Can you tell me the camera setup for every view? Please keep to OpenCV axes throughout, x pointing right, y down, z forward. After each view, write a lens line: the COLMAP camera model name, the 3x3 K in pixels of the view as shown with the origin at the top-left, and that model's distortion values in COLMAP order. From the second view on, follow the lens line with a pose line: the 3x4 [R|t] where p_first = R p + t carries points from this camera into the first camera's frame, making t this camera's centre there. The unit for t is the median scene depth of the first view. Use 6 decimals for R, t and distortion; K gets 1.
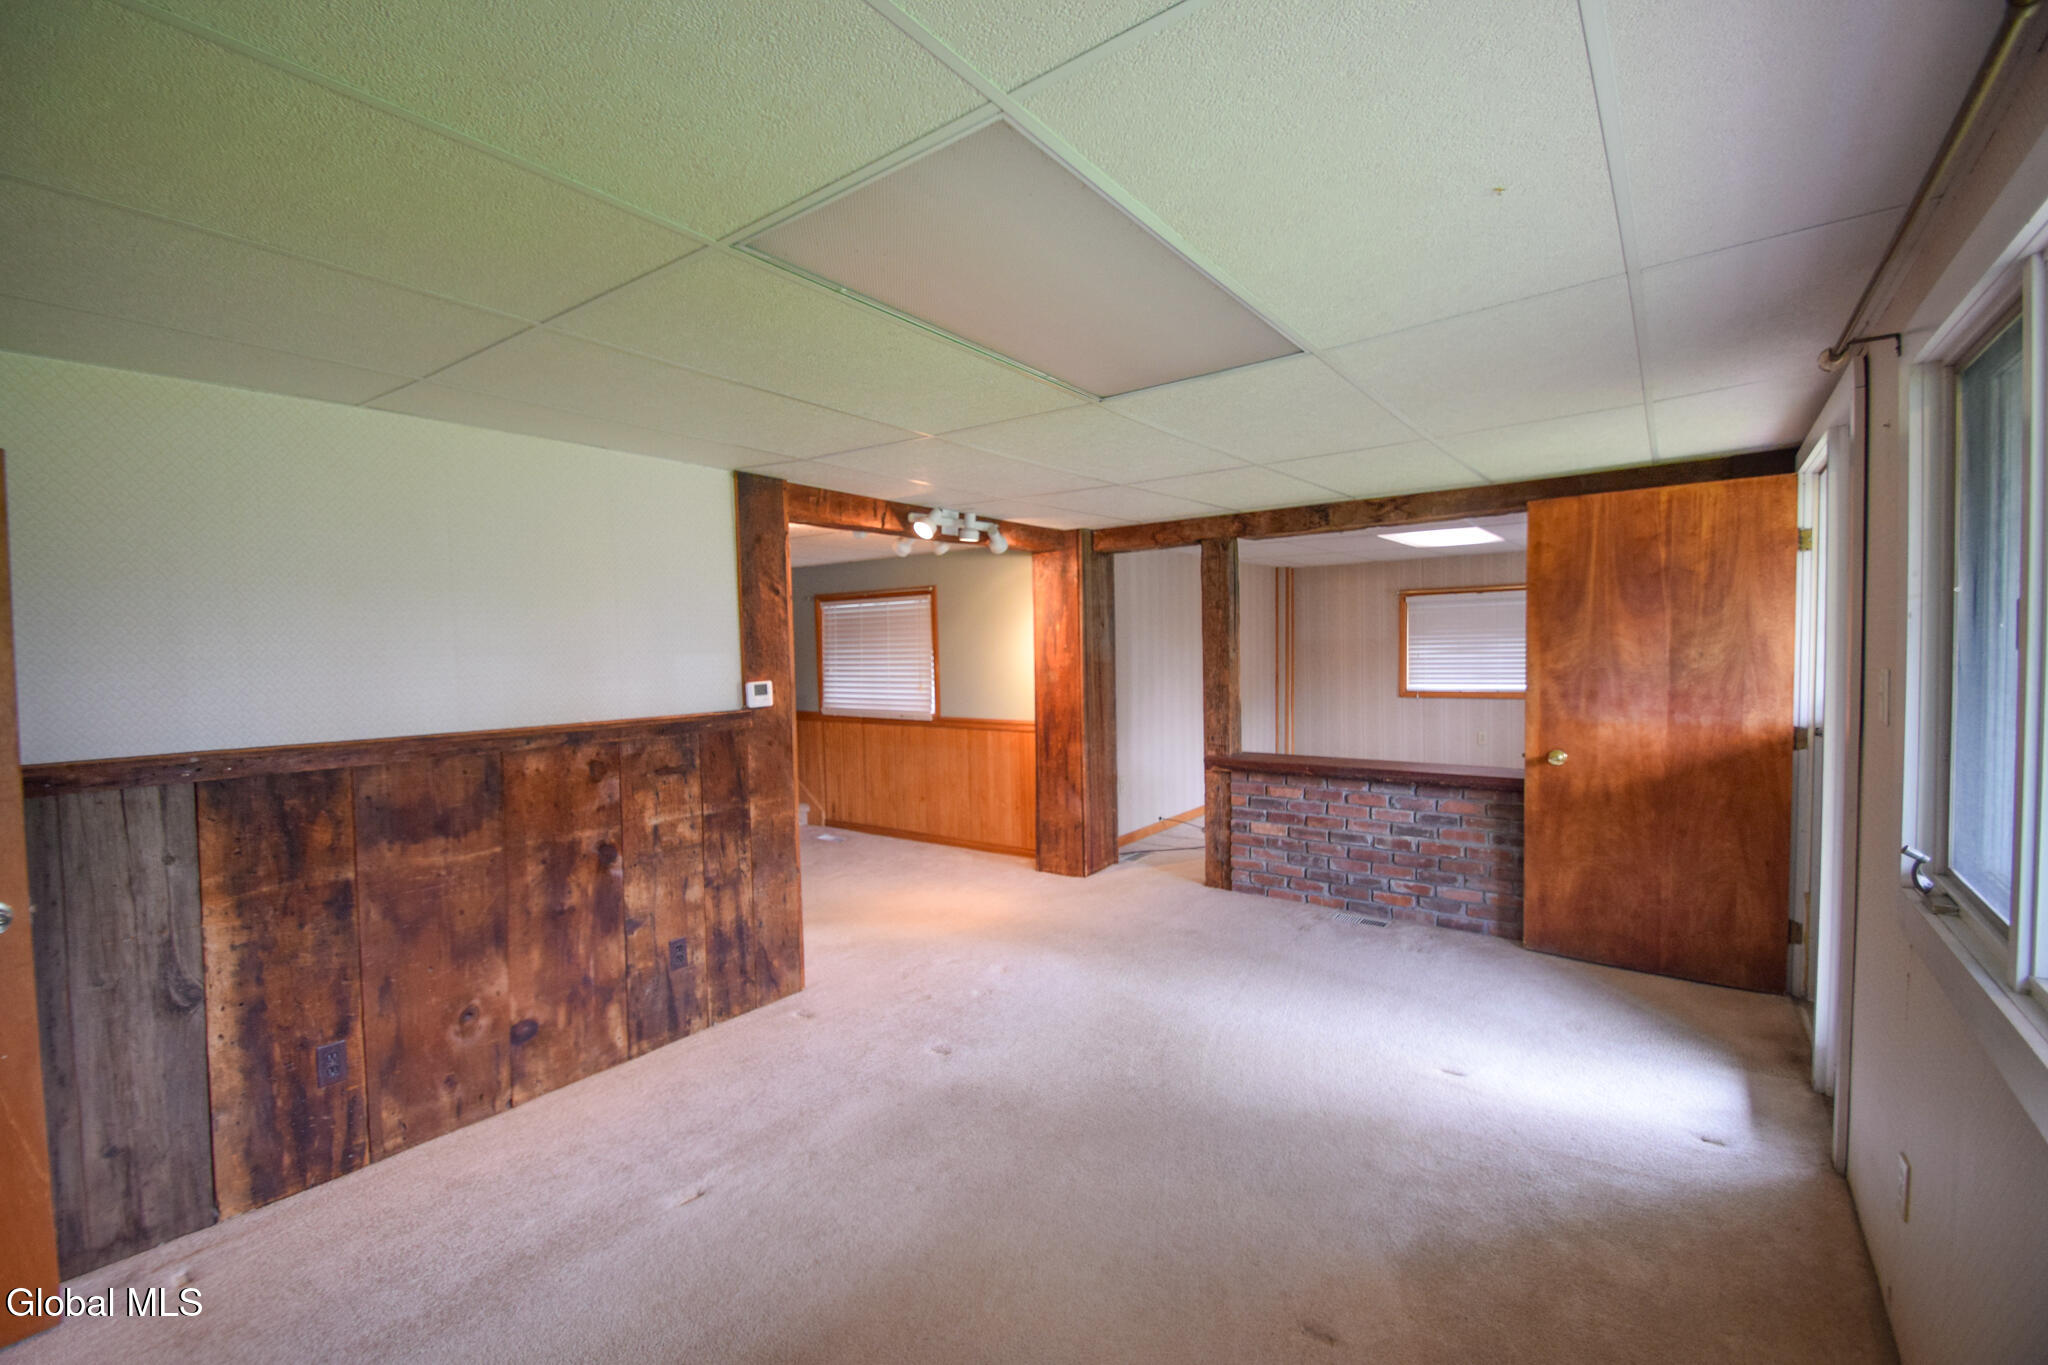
lens RADIAL K [[878.4, 0, 1010.7], [0, 878.4, 686.6], [0, 0, 1]] dist [0.001923, -0.022134]
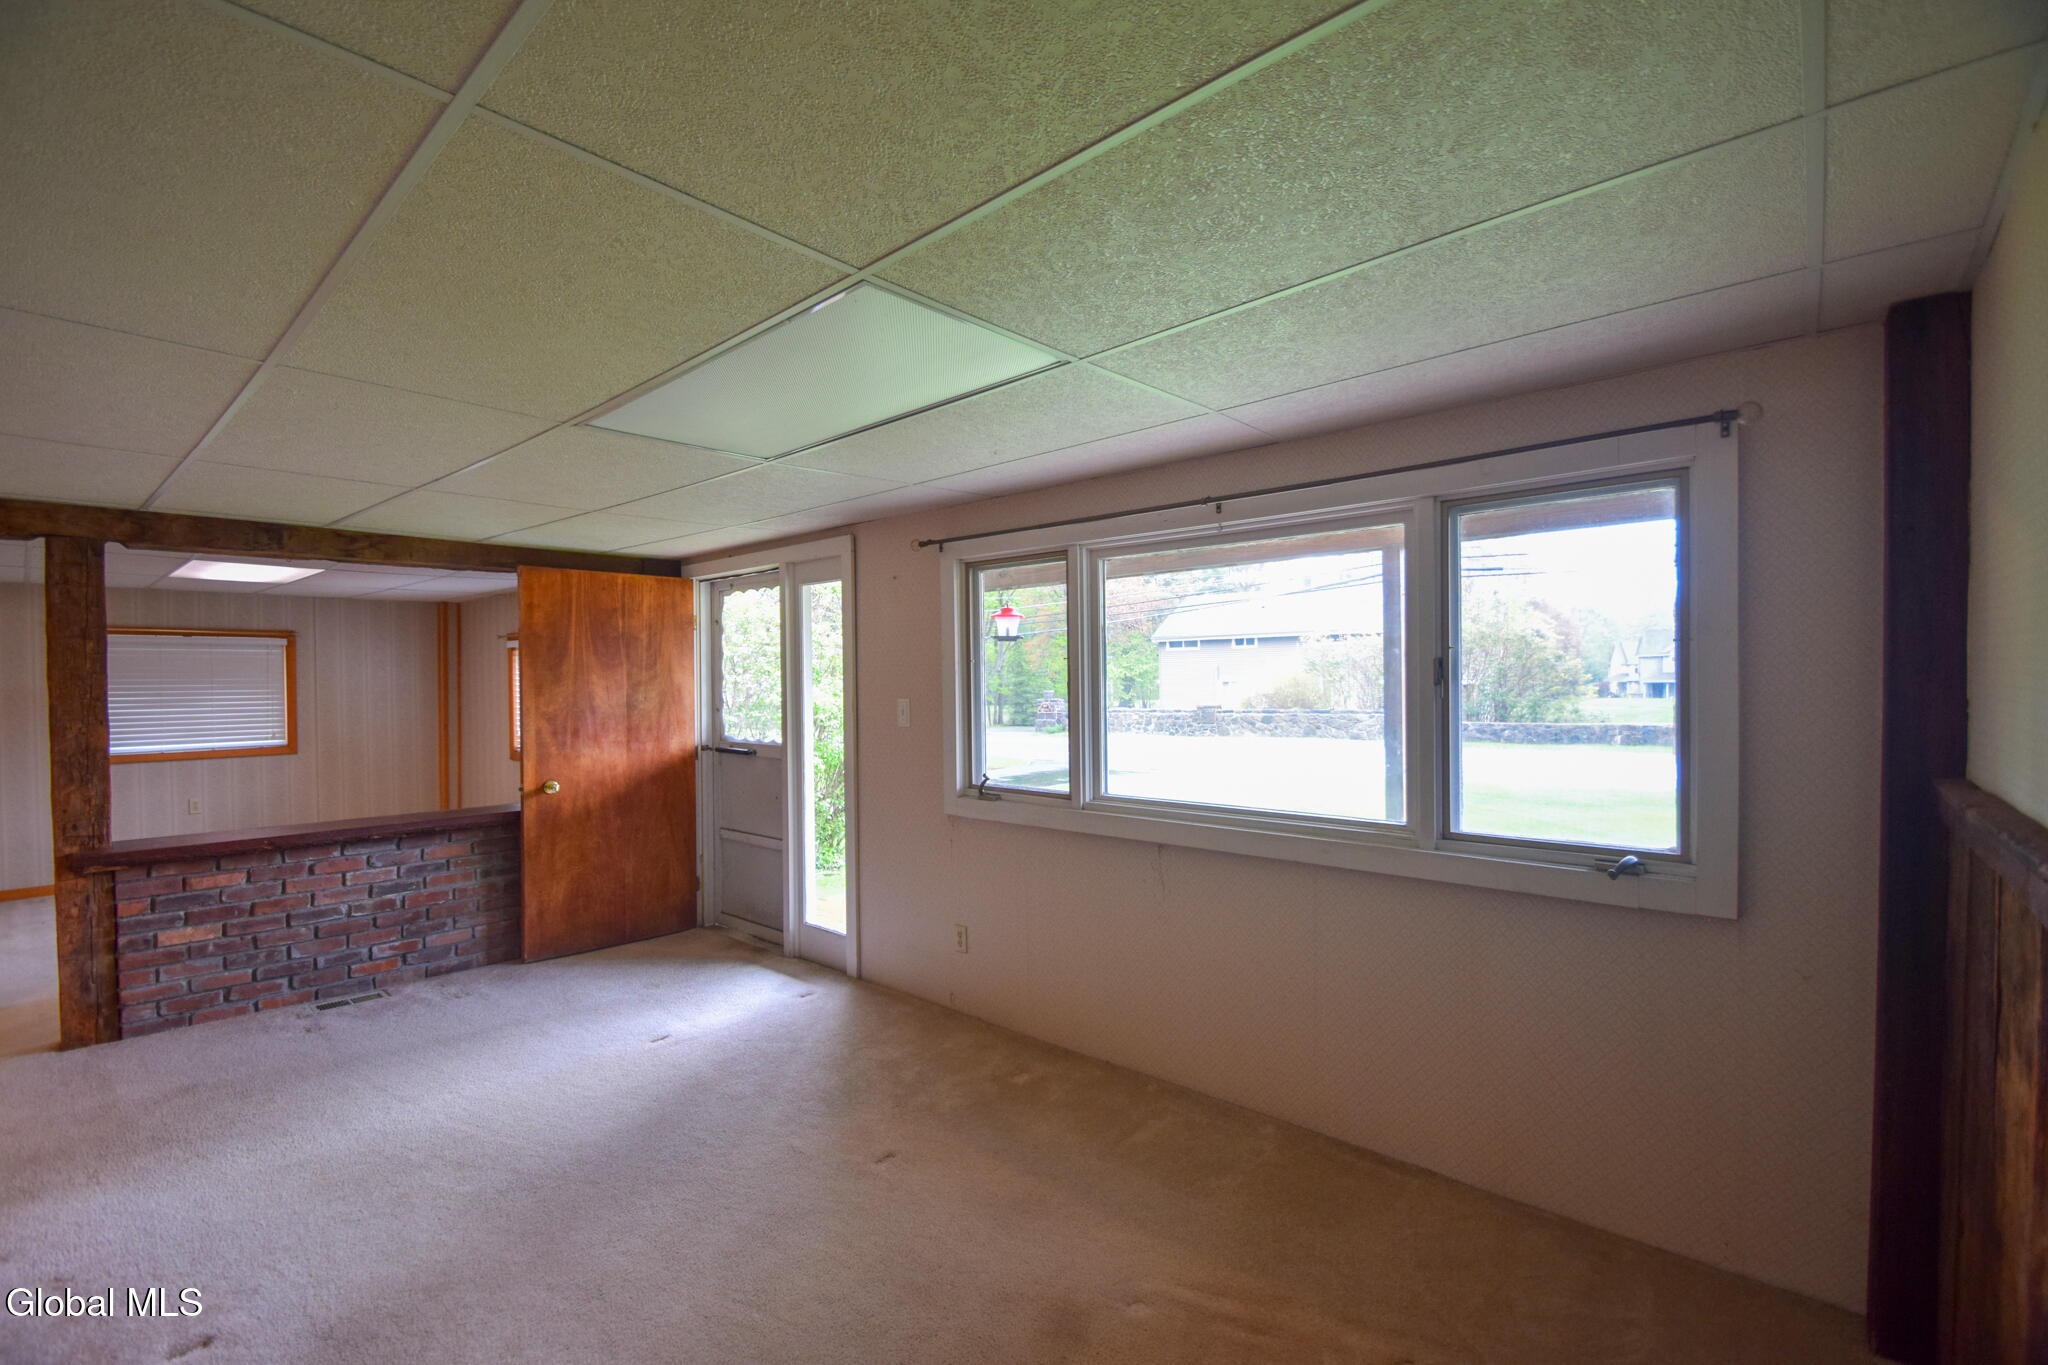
lens RADIAL K [[878.4, 0, 1010.7], [0, 878.4, 686.6], [0, 0, 1]] dist [0.001923, -0.022134]
pose [[0.062801, 0.014879, 0.997915, -0.501049], [0.053512, 0.998400, -0.018254, 0.000886], [-0.996590, 0.054546, 0.061905, 0.300453]]
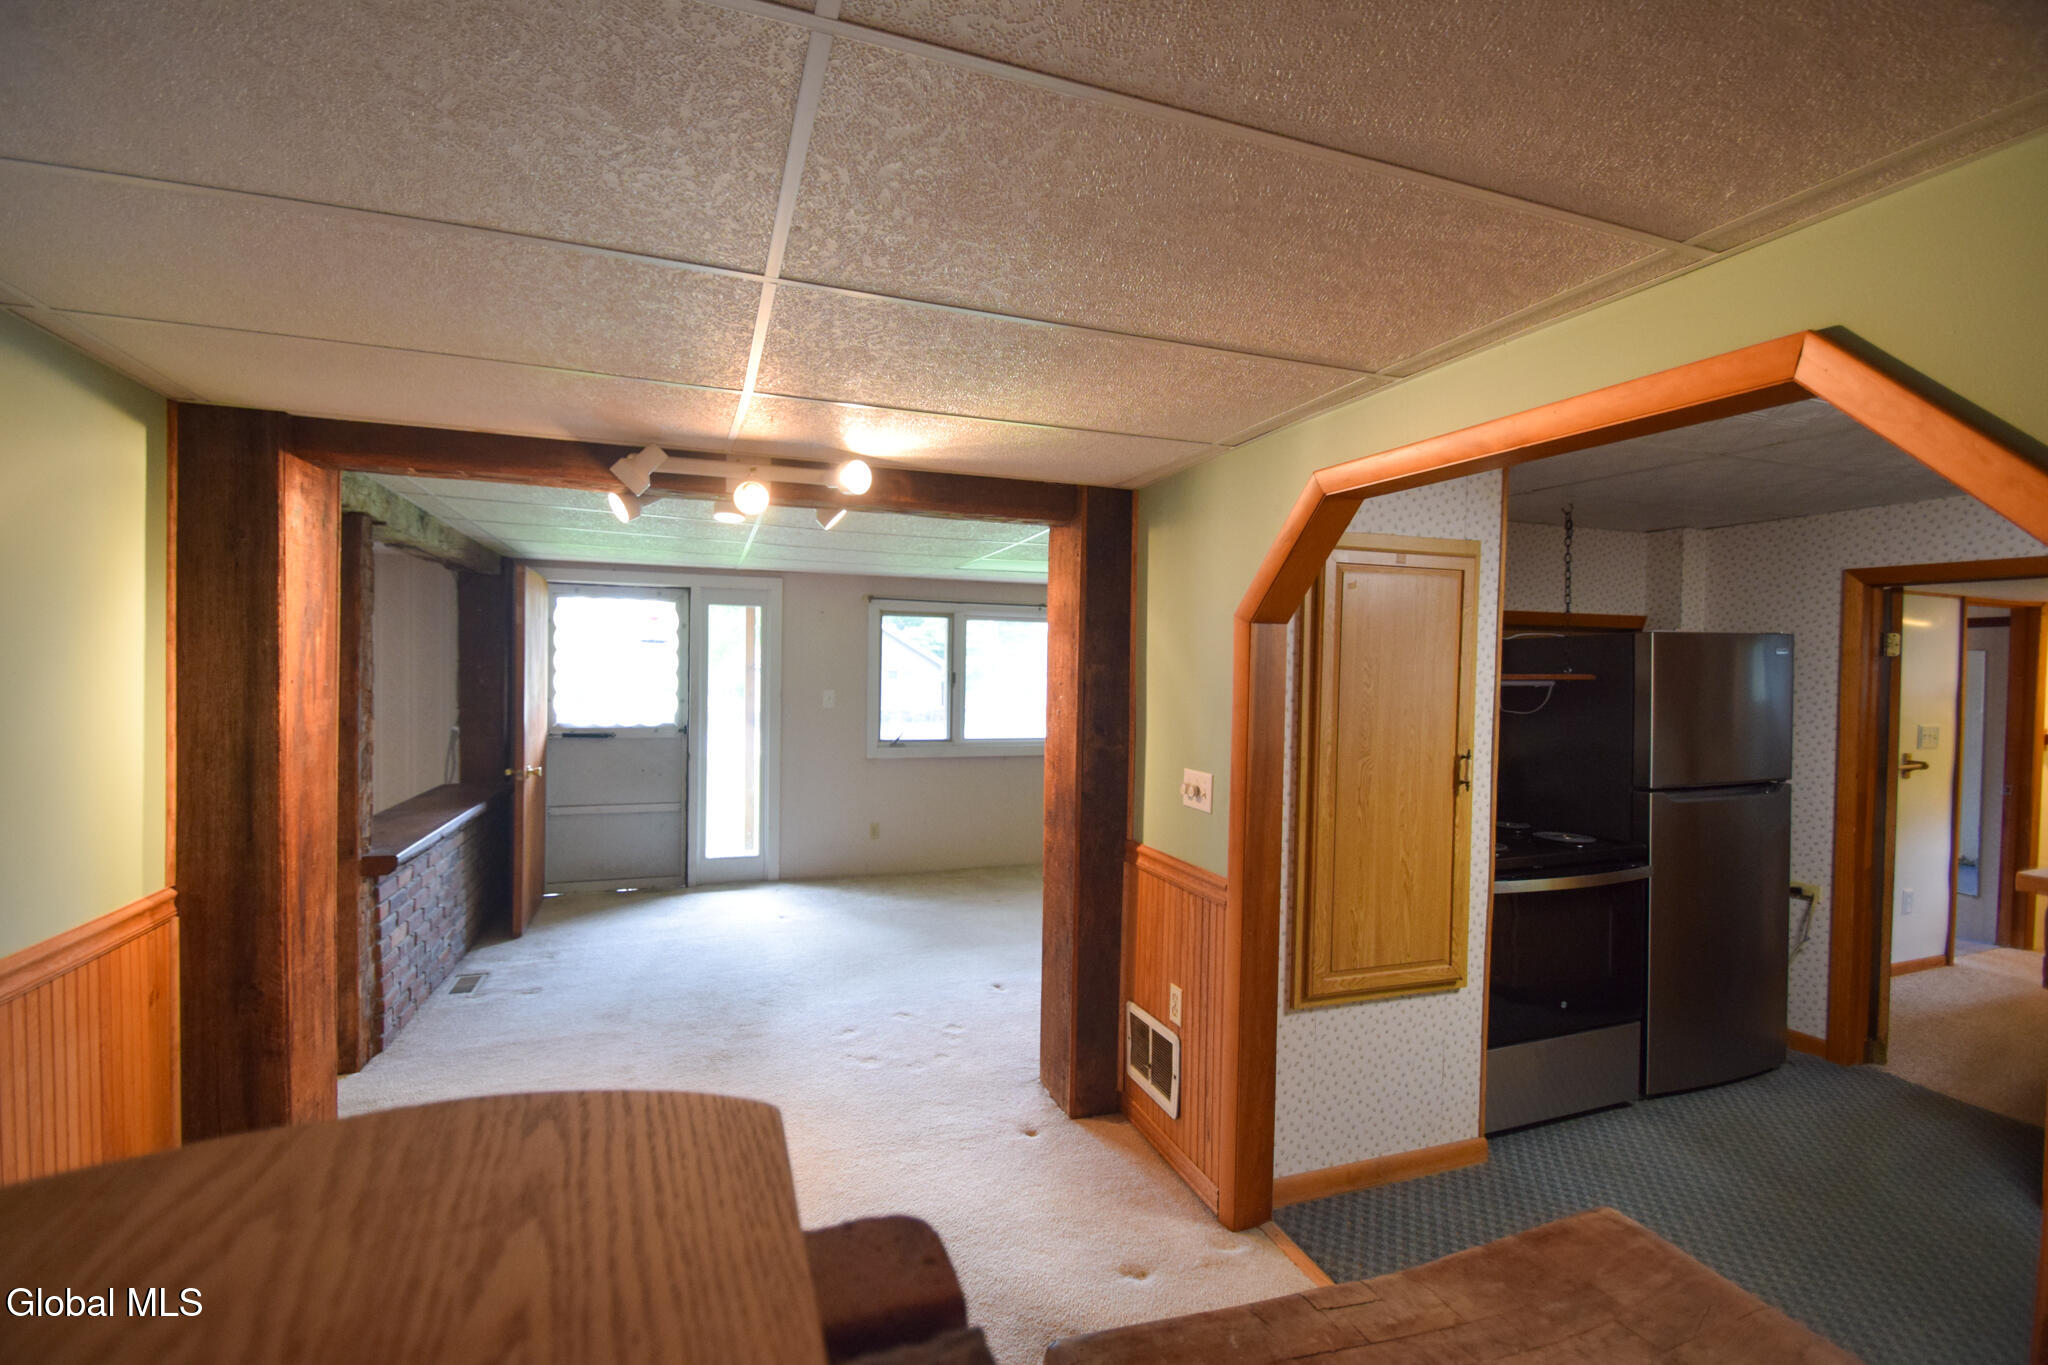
lens RADIAL K [[878.4, 0, 1010.7], [0, 878.4, 686.6], [0, 0, 1]] dist [0.001923, -0.022134]
pose [[-0.842266, 0.007764, 0.539006, -0.633326], [0.031198, 0.998922, 0.034361, -0.058819], [-0.538159, 0.045757, -0.841601, 1.638551]]
